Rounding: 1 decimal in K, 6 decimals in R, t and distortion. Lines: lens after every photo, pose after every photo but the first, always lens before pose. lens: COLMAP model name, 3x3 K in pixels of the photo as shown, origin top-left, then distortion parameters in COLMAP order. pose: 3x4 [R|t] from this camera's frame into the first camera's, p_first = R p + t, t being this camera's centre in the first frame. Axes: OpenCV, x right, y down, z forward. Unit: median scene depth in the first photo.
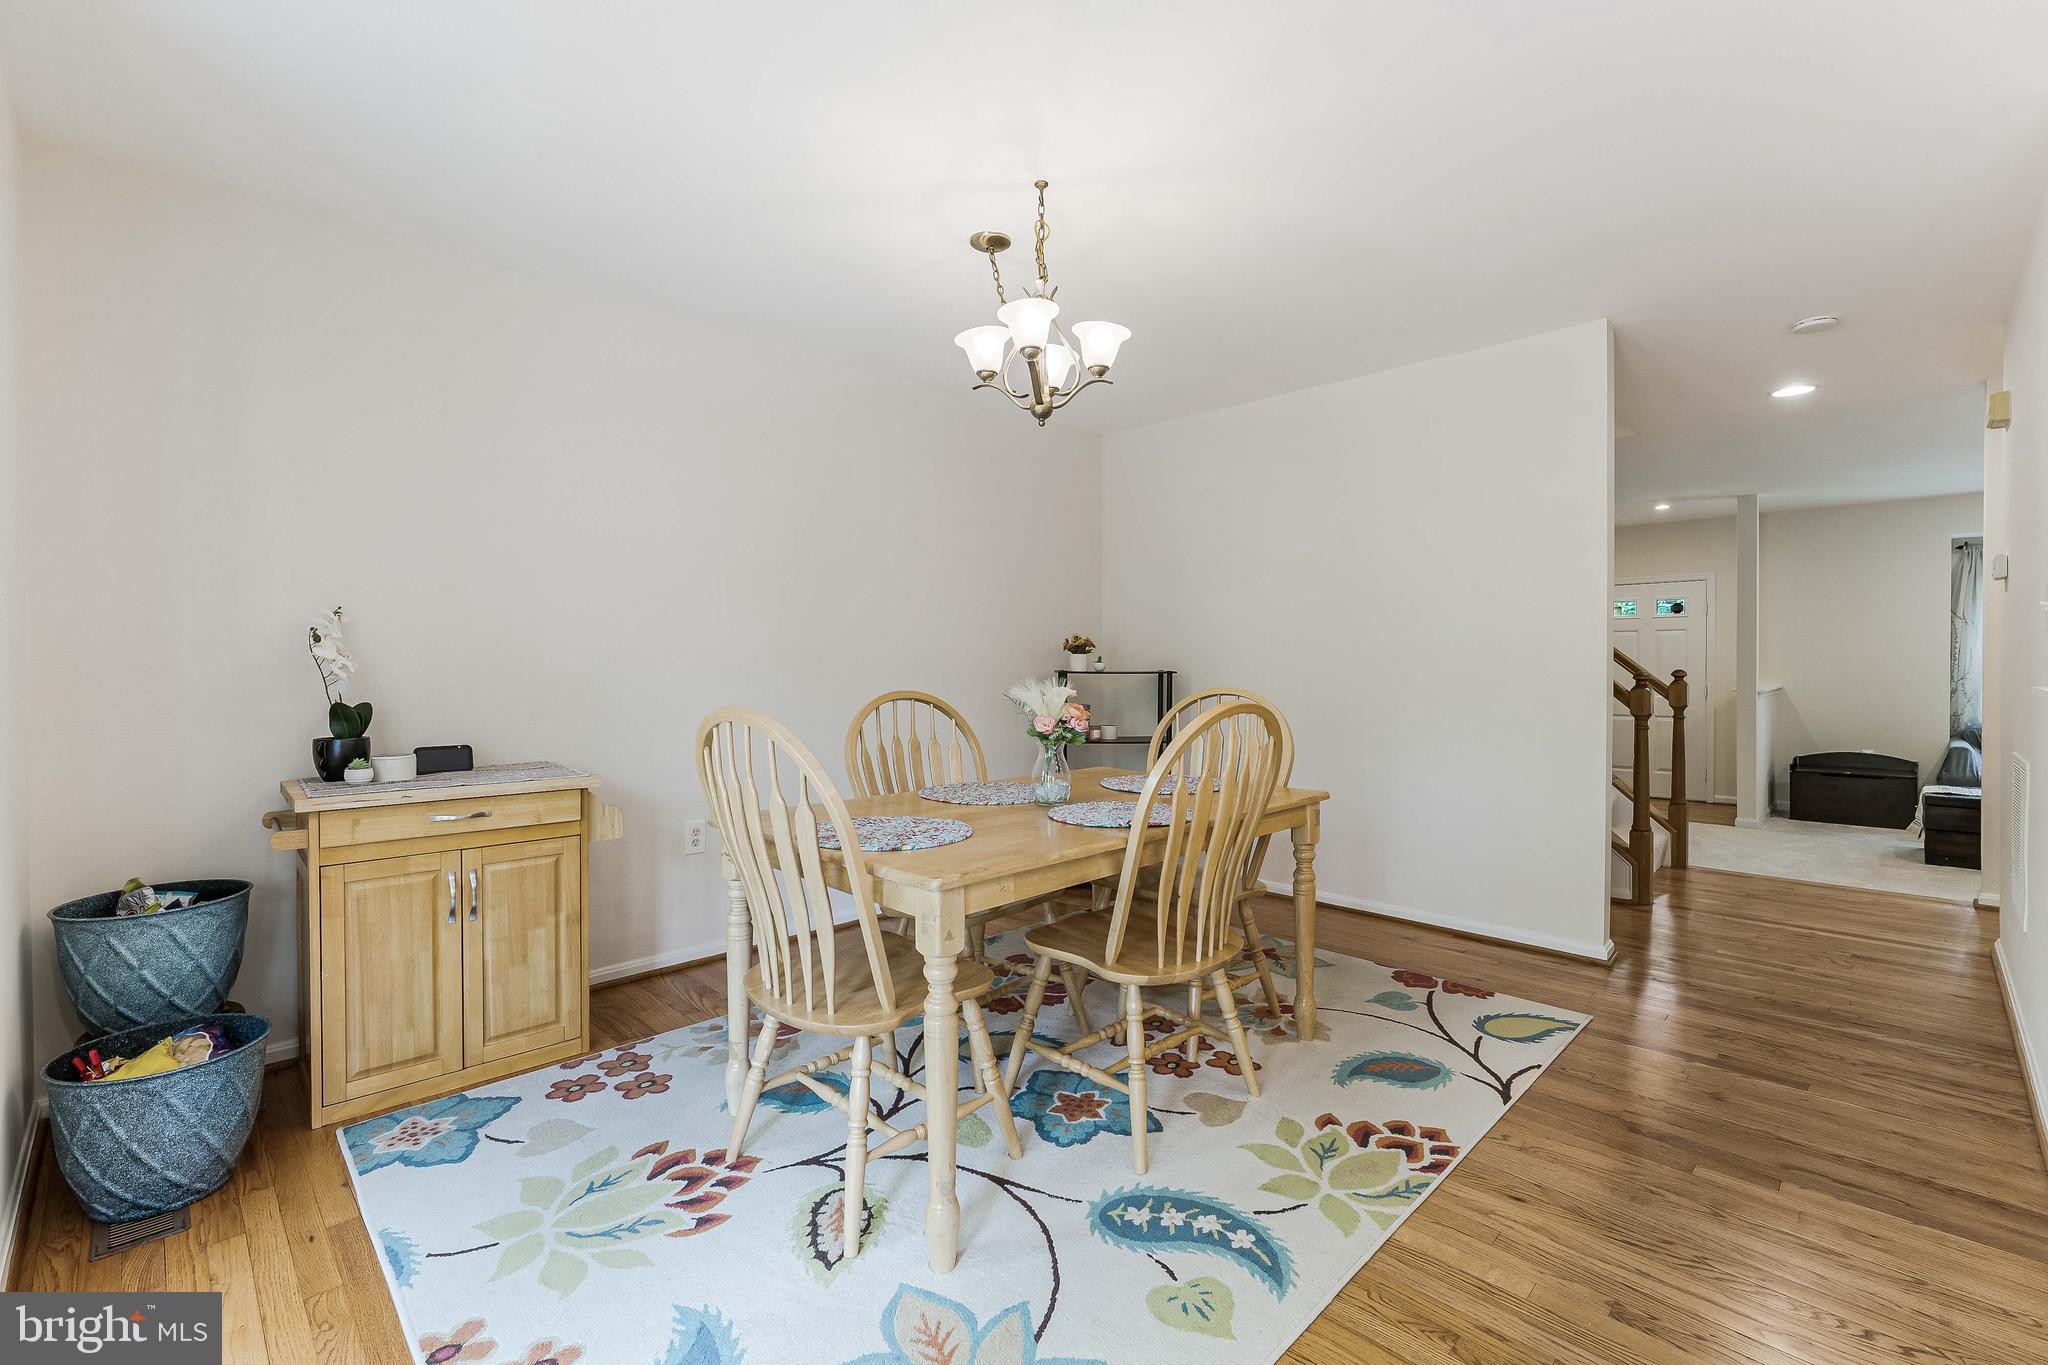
lens RADIAL K [[891.1, 0, 1031.5], [0, 891.1, 675.2], [0, 0, 1]] dist [0.000105, 0.000033]
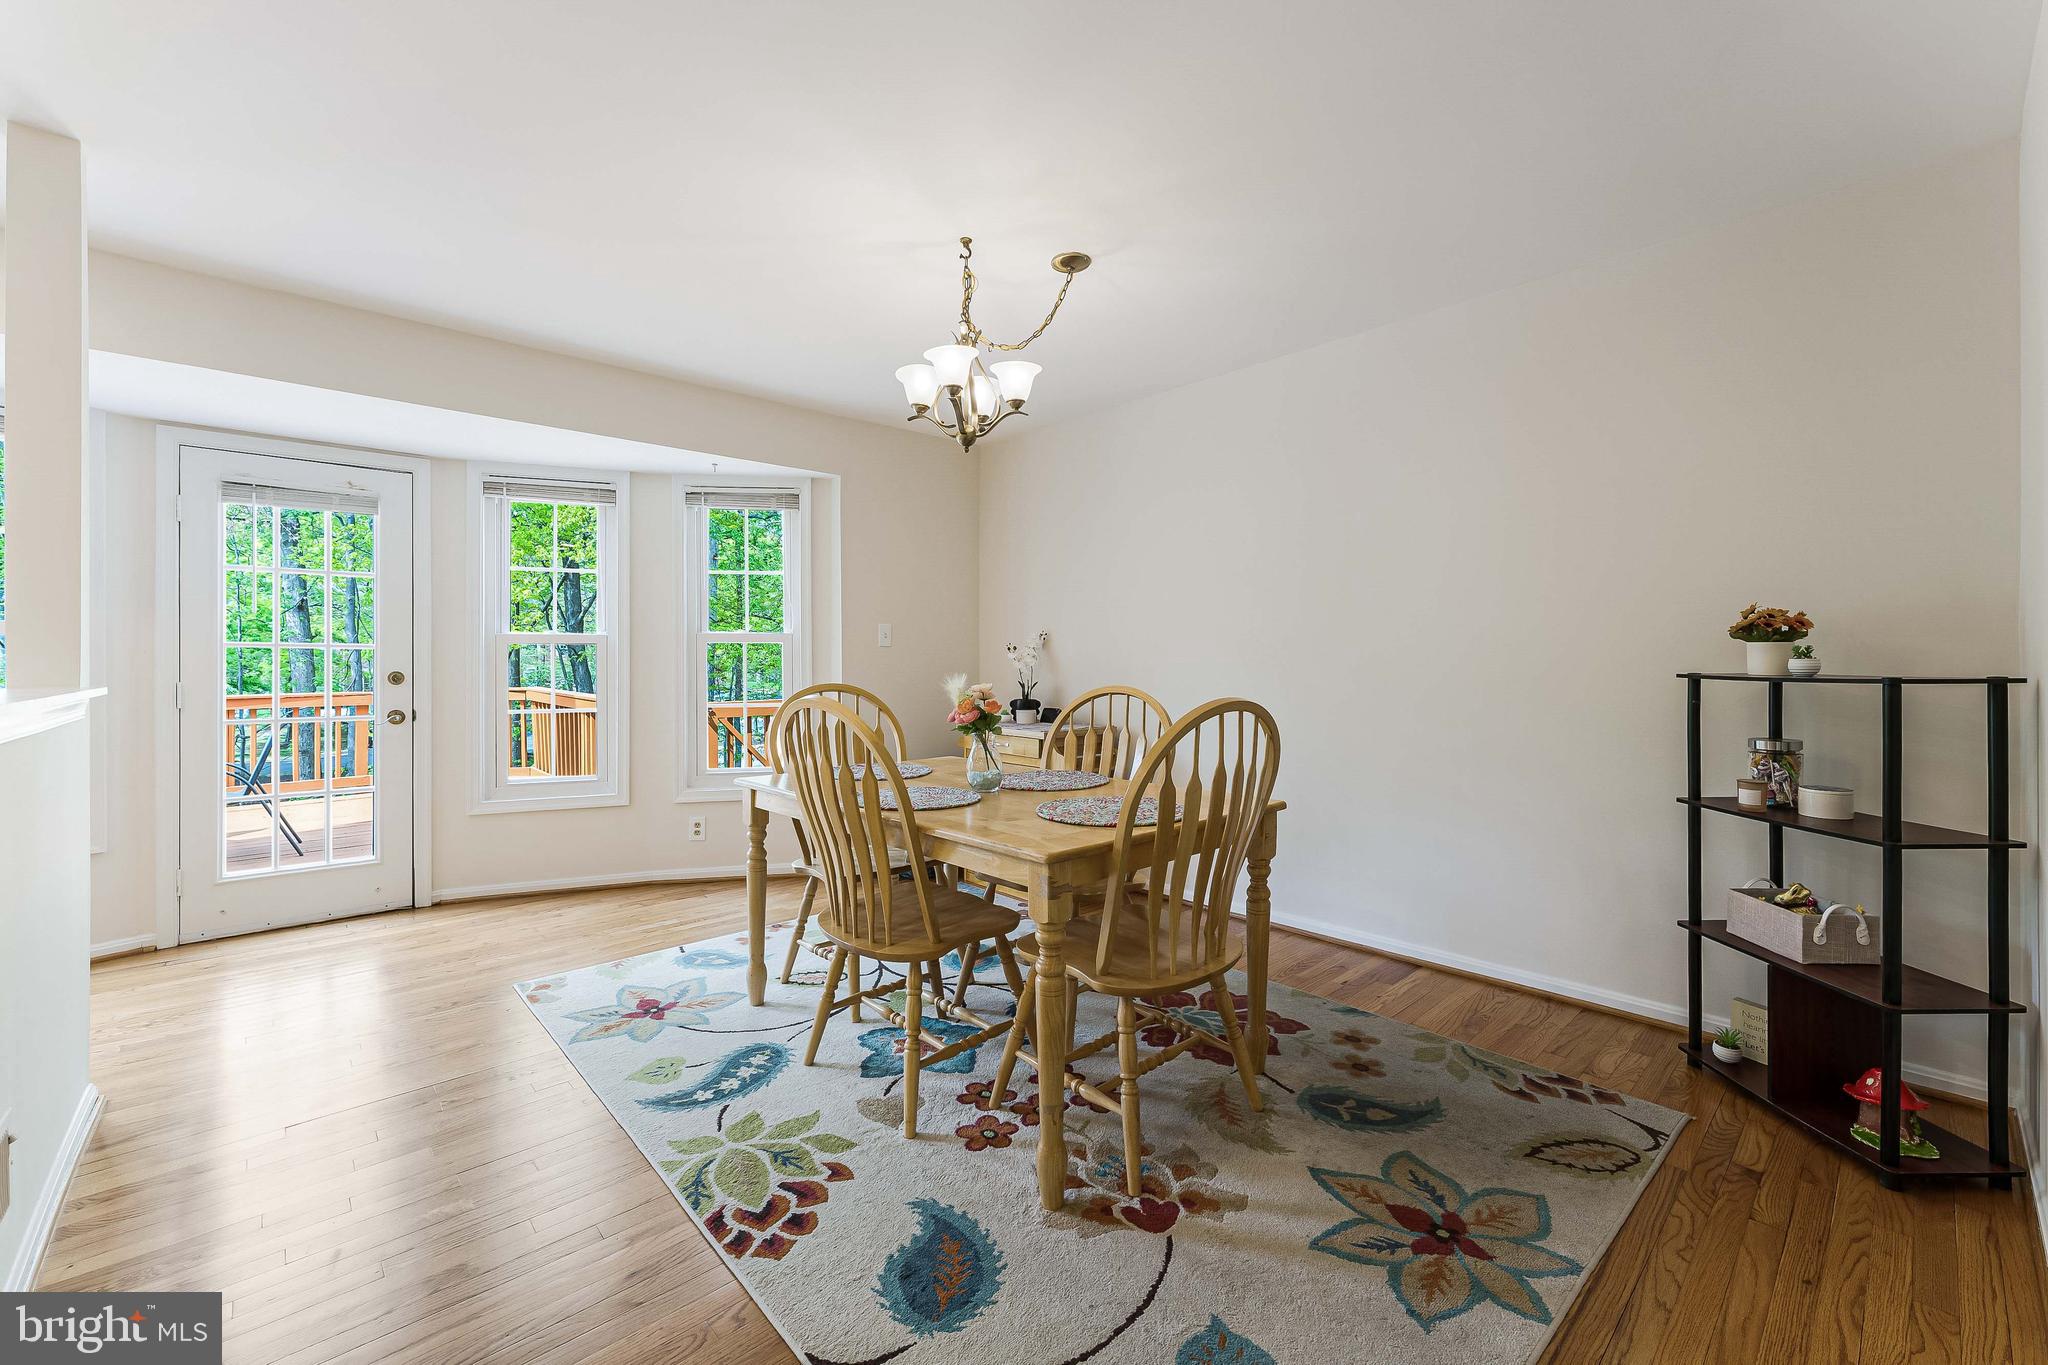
lens RADIAL K [[821.1, 0, 1024.5], [0, 821.1, 672.9], [0, 0, 1]] dist [-0.000337, -0.000471]
pose [[-0.047853, 0.014404, -0.998751, 1.223196], [-0.006329, 0.999872, 0.014723, -0.022237], [0.998834, 0.007026, -0.047755, 1.305062]]
